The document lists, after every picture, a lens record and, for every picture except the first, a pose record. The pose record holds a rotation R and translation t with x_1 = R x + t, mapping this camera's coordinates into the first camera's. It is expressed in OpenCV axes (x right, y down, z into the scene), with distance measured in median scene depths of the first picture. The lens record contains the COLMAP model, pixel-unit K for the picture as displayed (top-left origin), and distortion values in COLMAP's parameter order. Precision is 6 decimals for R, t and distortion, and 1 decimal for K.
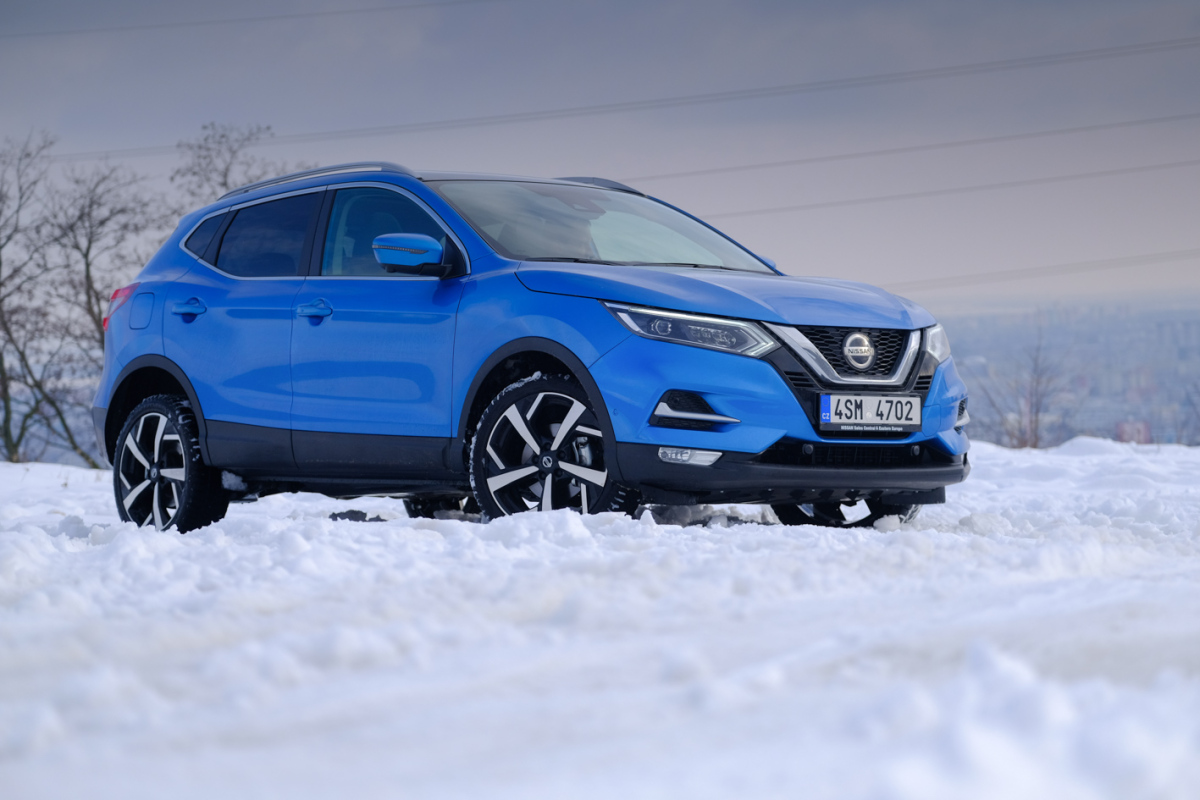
lens RADIAL K [[3451.3, 0, 558.7], [0, 3451.3, 391.5], [0, 0, 1]] dist [-0.052574, 0.000000]
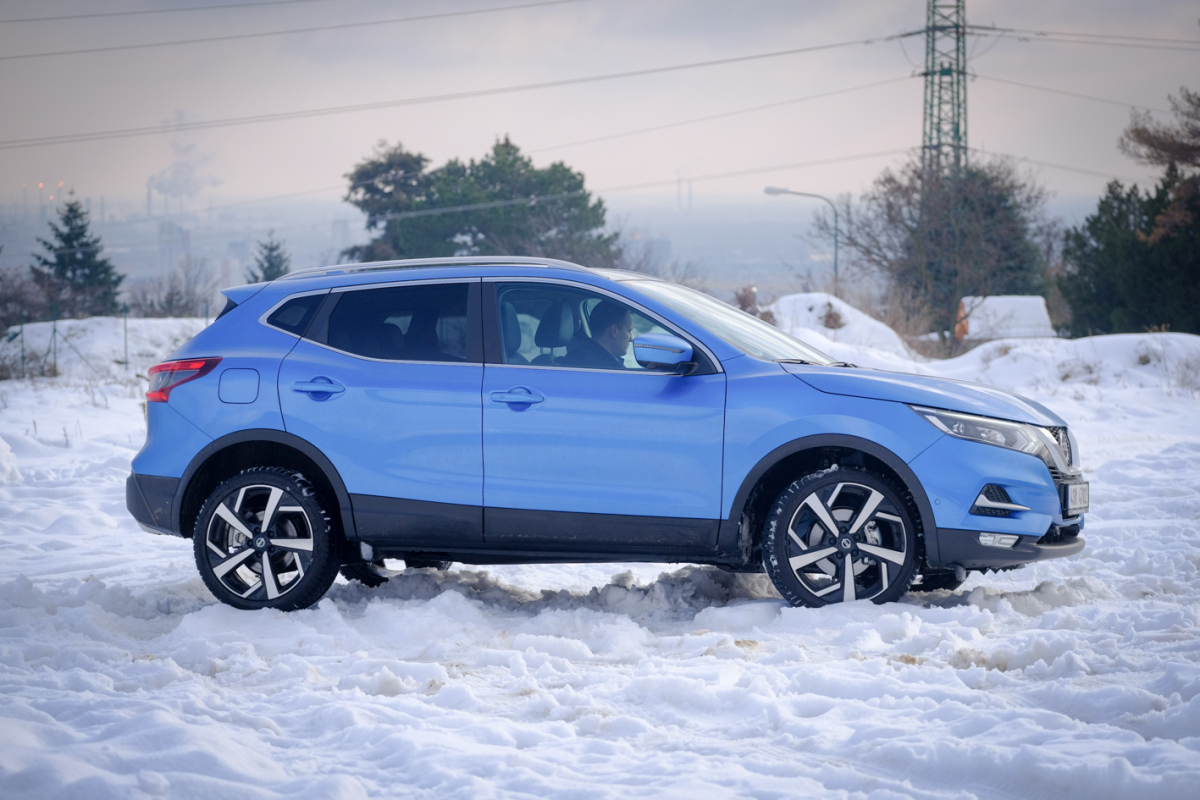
lens RADIAL K [[3436.9, 0, 592.3], [0, 3436.9, 401.3], [0, 0, 1]] dist [-0.098061, 0.000000]
pose [[0.838515, 0.004920, 0.544857, -0.689106], [-0.017506, 0.999686, 0.017913, -0.045233], [-0.544598, -0.024558, 0.838338, 0.092794]]
